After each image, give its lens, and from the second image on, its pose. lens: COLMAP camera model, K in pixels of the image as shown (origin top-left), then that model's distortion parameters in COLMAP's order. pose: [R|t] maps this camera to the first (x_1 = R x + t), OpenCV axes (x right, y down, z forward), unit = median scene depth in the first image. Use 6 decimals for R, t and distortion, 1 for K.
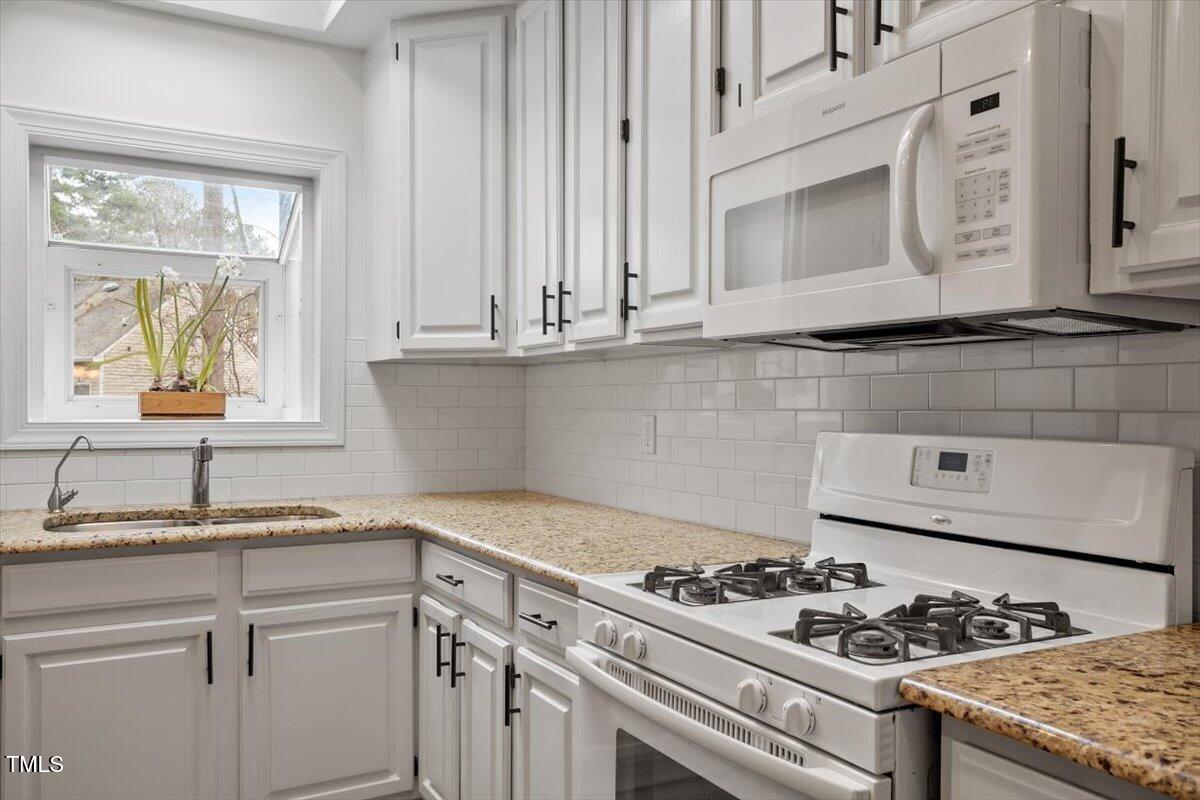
lens RADIAL K [[951.8, 0, 602.8], [0, 951.8, 403.2], [0, 0, 1]] dist [0.048385, -0.000342]
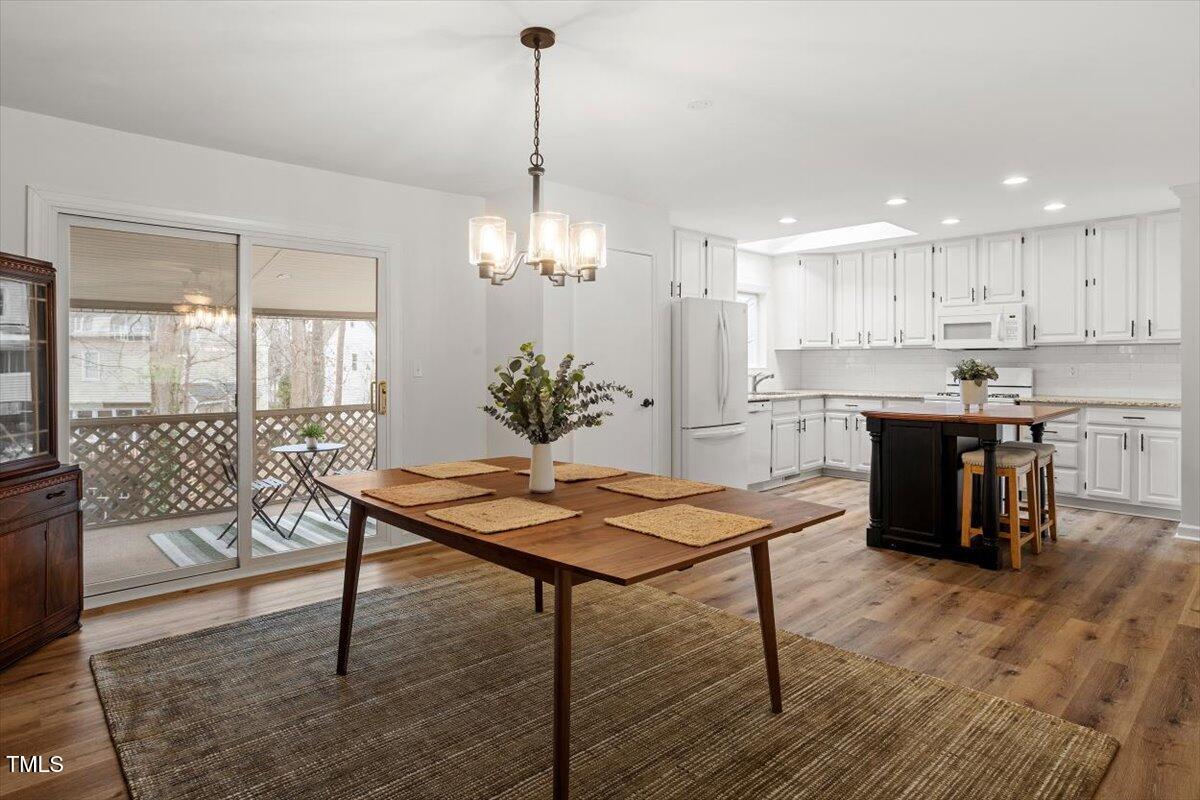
lens RADIAL K [[658.6, 0, 606.5], [0, 658.6, 364.4], [0, 0, 1]] dist [-0.016955, 0.010275]
pose [[0.963109, -0.011397, 0.268868, -2.001202], [0.008608, 0.999896, 0.011551, -0.032594], [-0.268972, -0.008810, 0.963108, -1.477016]]
